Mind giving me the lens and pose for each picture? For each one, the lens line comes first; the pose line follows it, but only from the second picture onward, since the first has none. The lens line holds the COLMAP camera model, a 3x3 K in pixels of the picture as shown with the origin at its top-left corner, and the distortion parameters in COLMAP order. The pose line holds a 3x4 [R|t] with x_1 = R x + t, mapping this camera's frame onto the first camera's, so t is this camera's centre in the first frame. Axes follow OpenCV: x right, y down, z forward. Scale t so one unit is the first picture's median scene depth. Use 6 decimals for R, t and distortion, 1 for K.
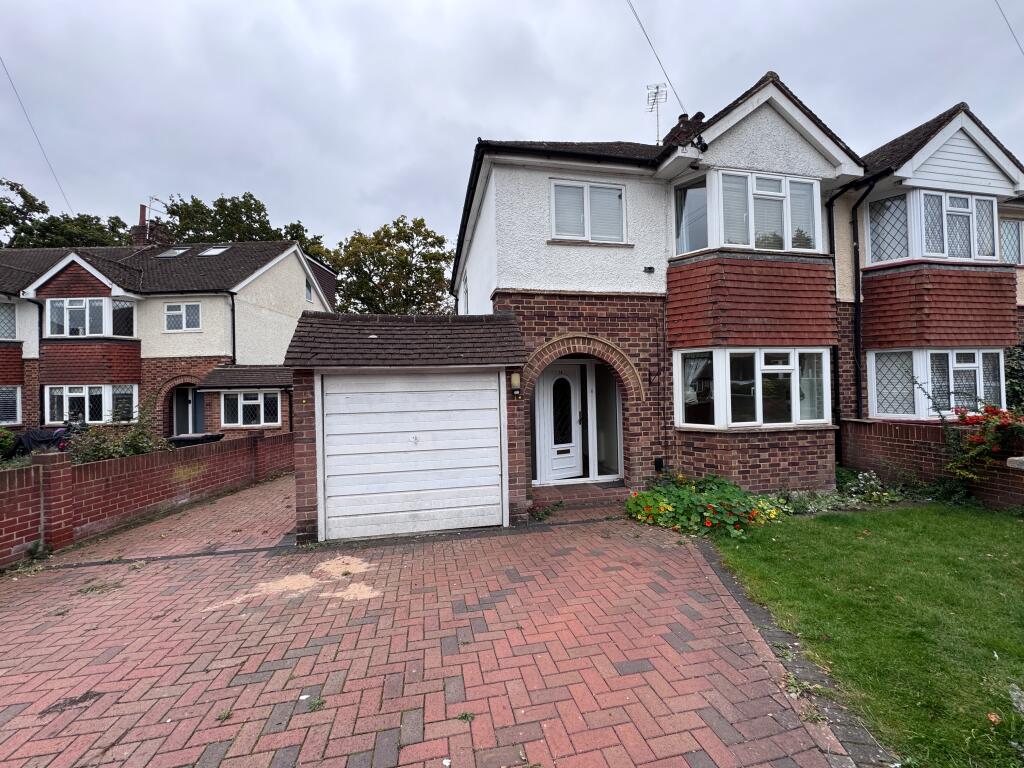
lens RADIAL K [[405.2, 0, 511.7], [0, 405.2, 384.4], [0, 0, 1]] dist [-0.002934, 0.000469]
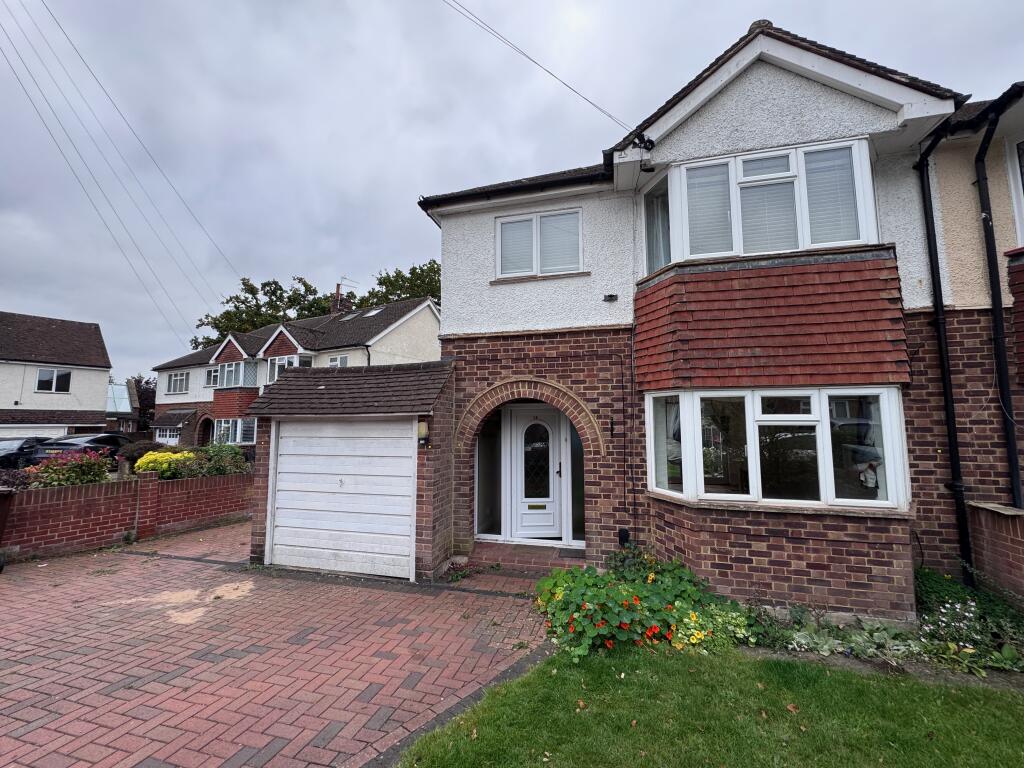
lens RADIAL K [[405.2, 0, 512.6], [0, 405.2, 384.8], [0, 0, 1]] dist [-0.002934, 0.000469]
pose [[0.899884, -0.020735, -0.435636, 0.537968], [-0.012714, 0.997197, -0.073727, -0.040510], [0.435943, 0.071884, 0.897099, 0.176988]]
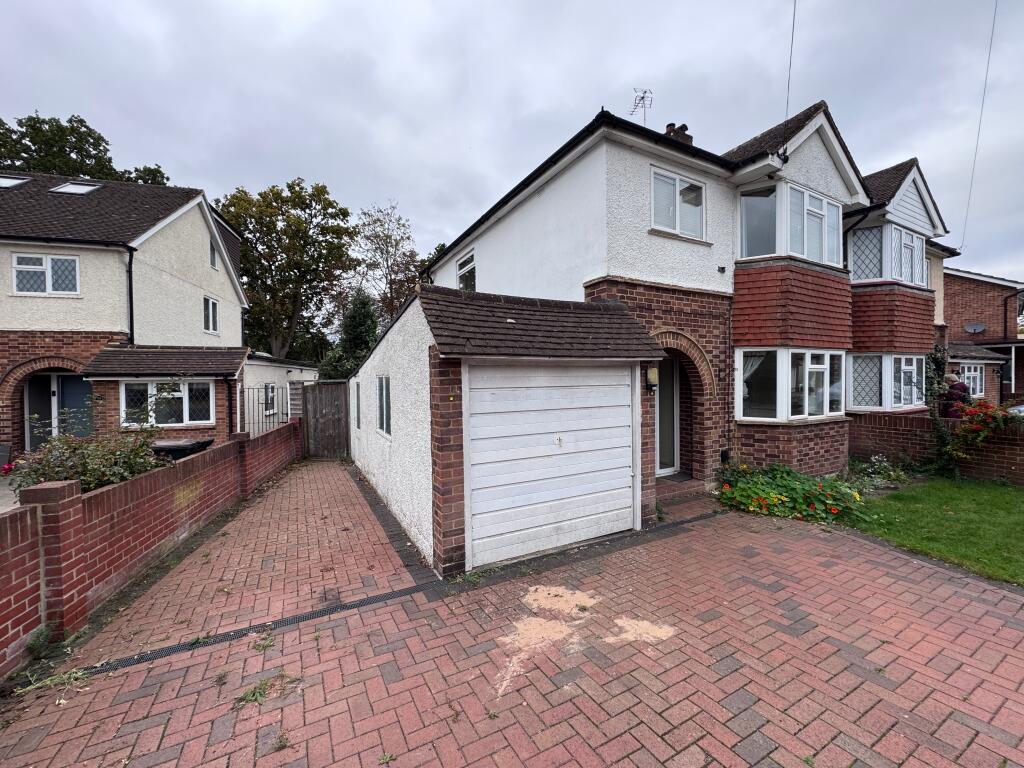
lens RADIAL K [[405.2, 0, 510.6], [0, 405.2, 384.7], [0, 0, 1]] dist [-0.002934, 0.000469]
pose [[0.957648, 0.008171, 0.287827, -0.490865], [-0.015339, 0.999626, 0.022659, -0.004046], [-0.287534, -0.026114, 0.957414, 0.162071]]
